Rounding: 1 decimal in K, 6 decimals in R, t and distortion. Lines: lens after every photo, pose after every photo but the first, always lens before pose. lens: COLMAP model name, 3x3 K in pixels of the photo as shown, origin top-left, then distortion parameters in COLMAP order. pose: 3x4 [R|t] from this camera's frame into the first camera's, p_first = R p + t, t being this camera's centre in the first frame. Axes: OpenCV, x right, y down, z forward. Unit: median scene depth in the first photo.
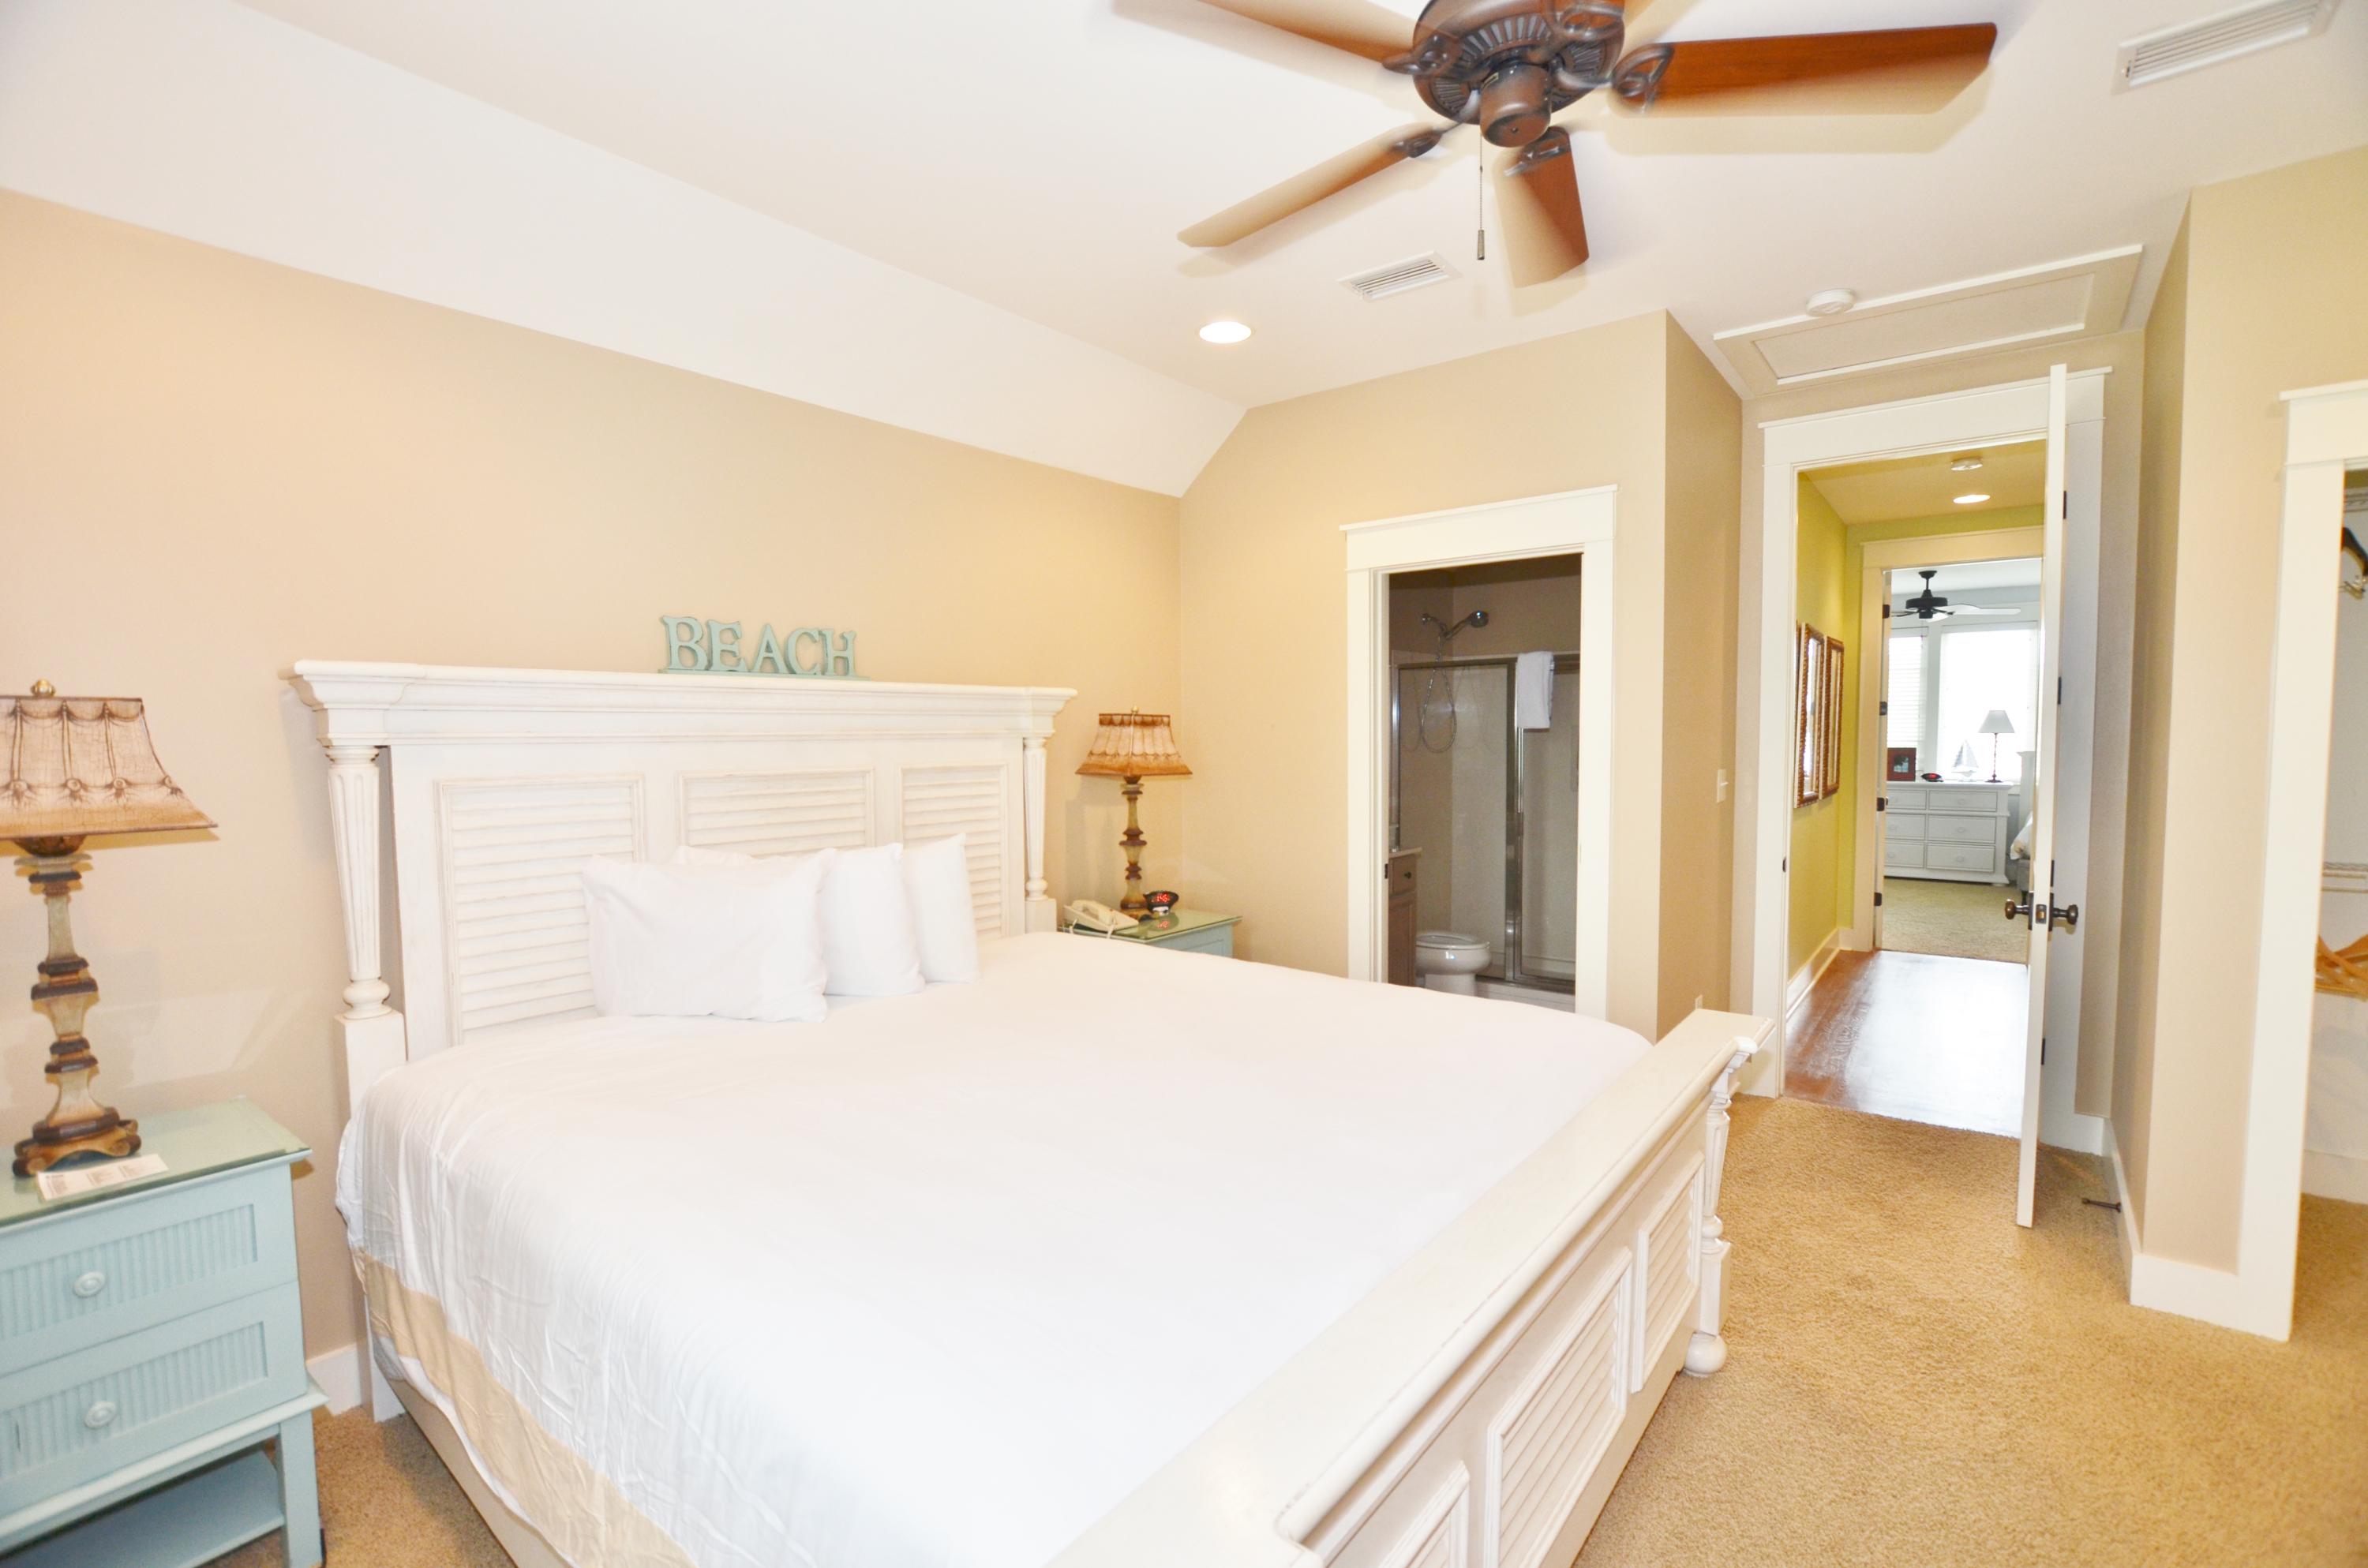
lens RADIAL K [[1042.9, 0, 1184.0], [0, 1042.9, 784.0], [0, 0, 1]] dist [-0.022770, 0.000338]
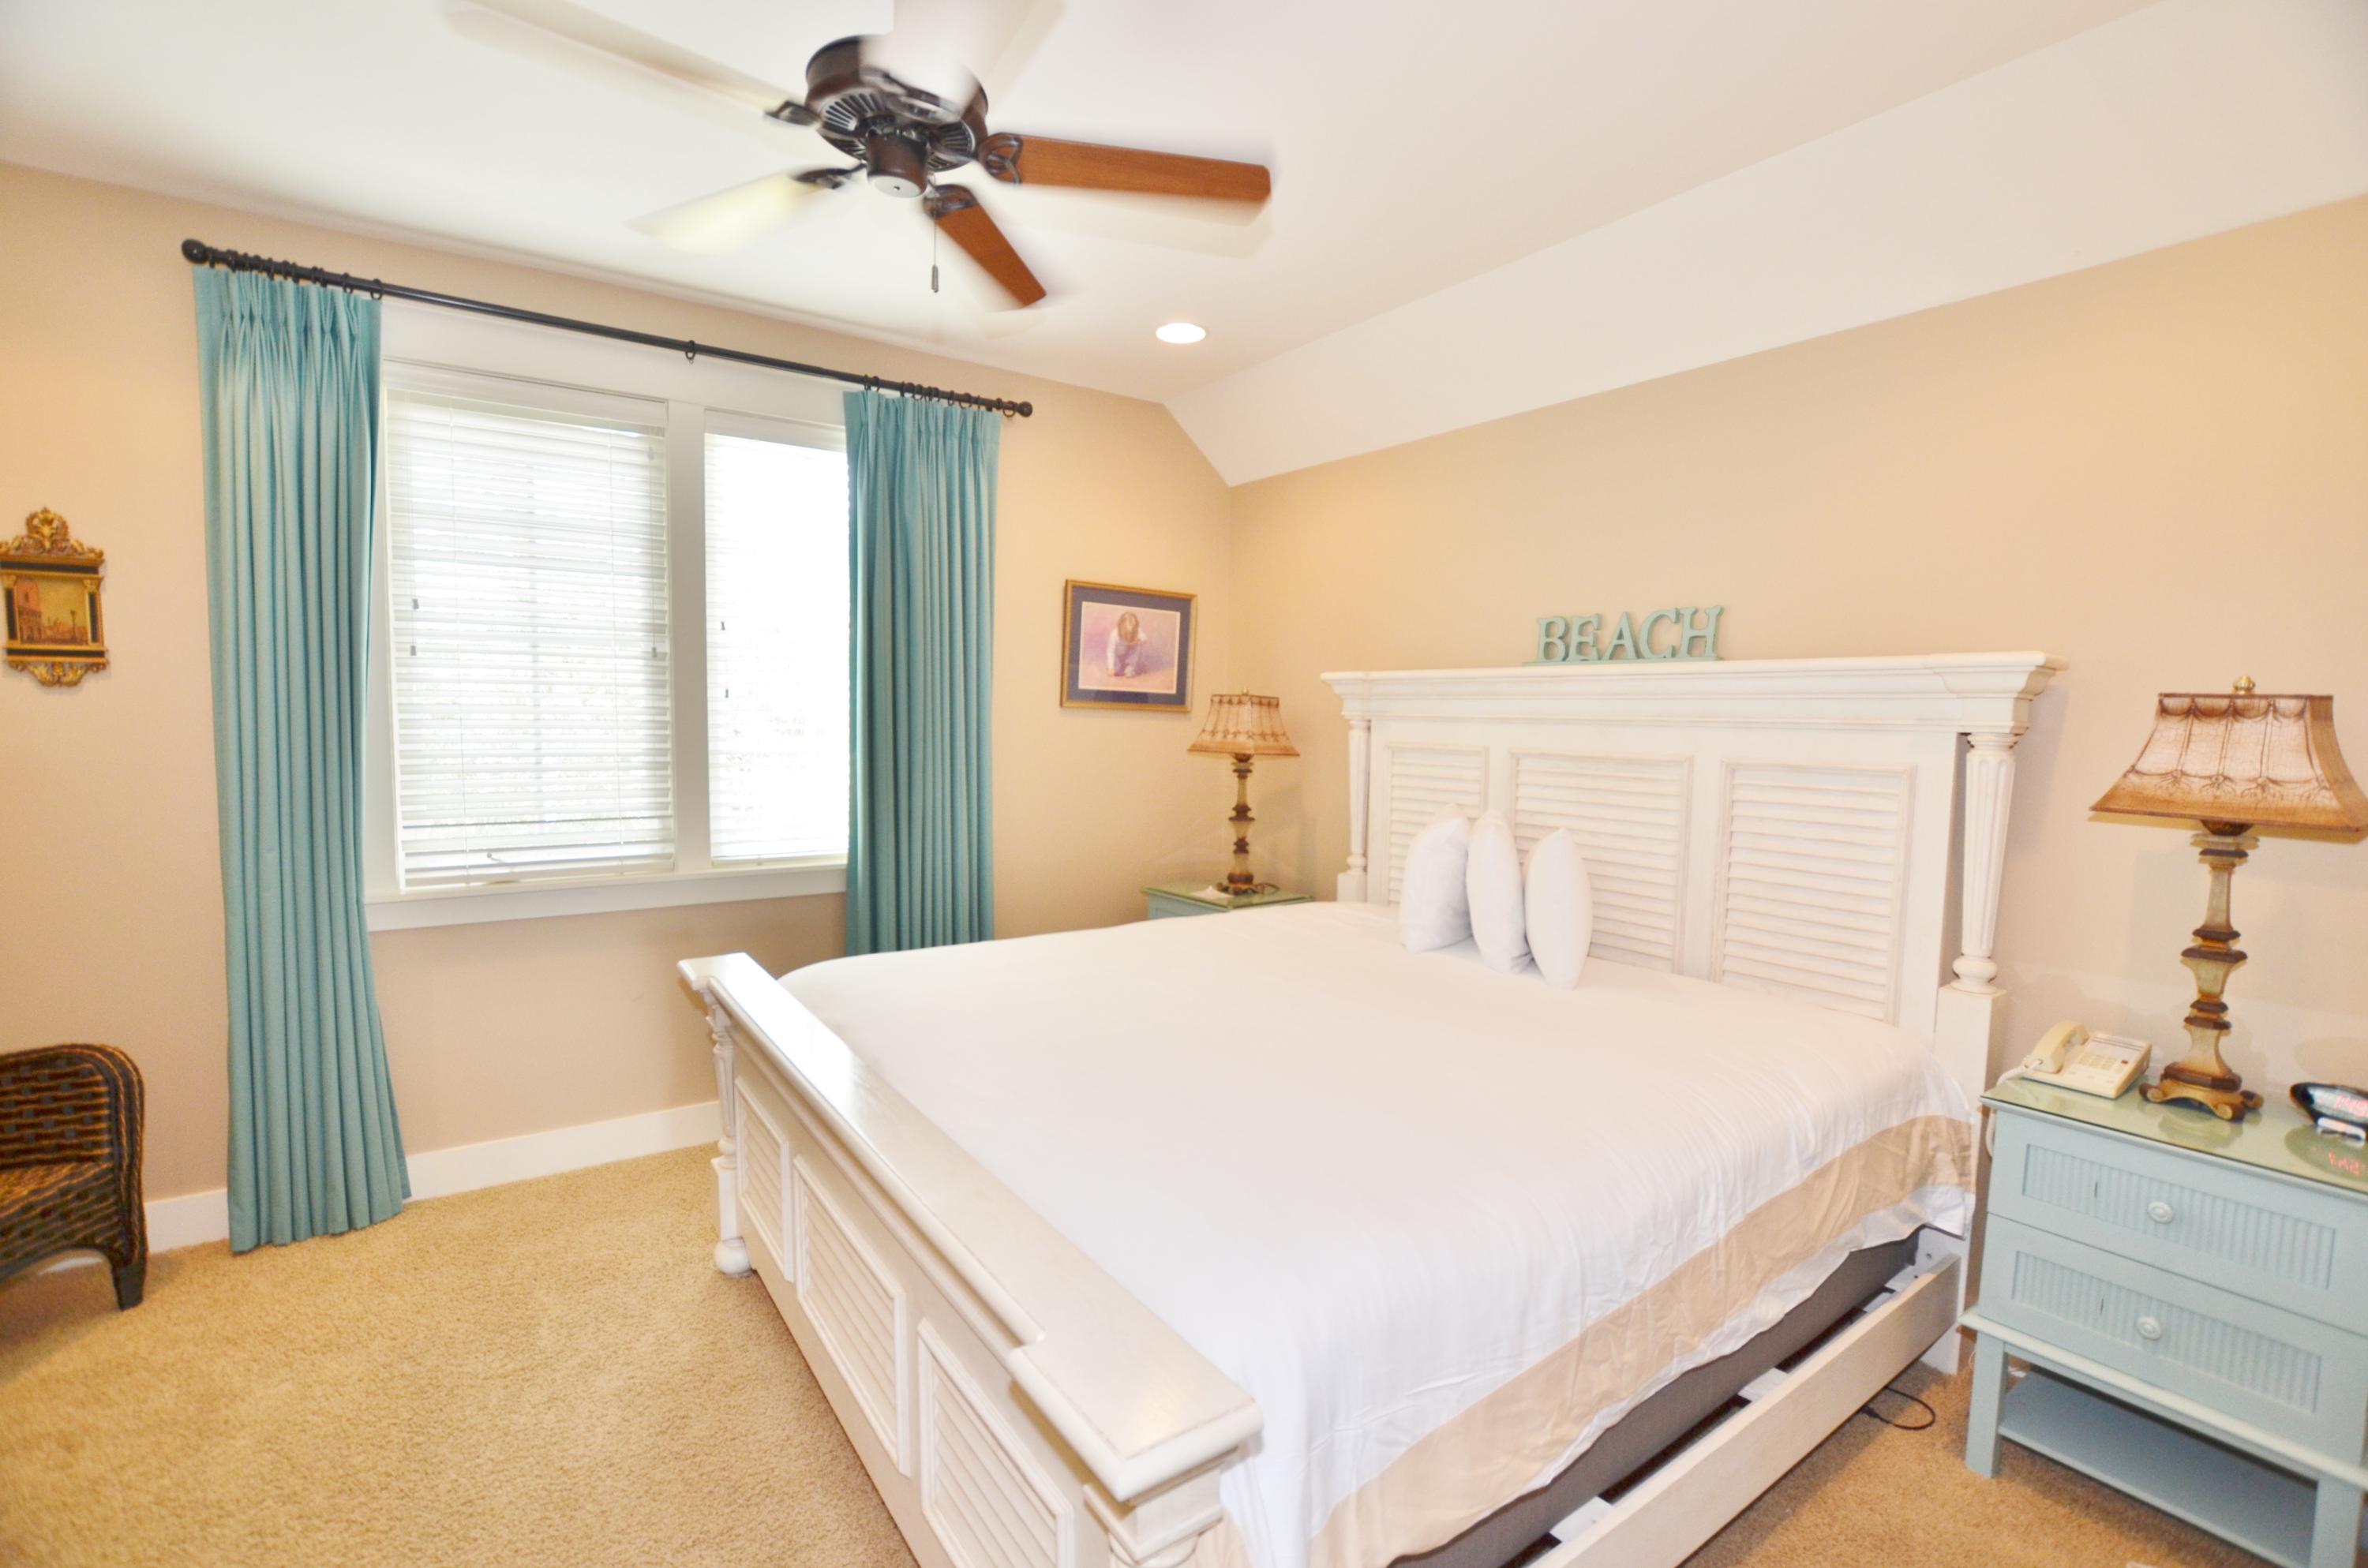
lens RADIAL K [[986.5, 0, 1184.0], [0, 986.5, 784.0], [0, 0, 1]] dist [-0.047432, 0.000252]
pose [[-0.292674, 0.074100, -0.953337, 0.875143], [-0.057725, 0.993805, 0.094967, -0.066290], [0.954468, 0.082826, -0.286584, 1.140822]]
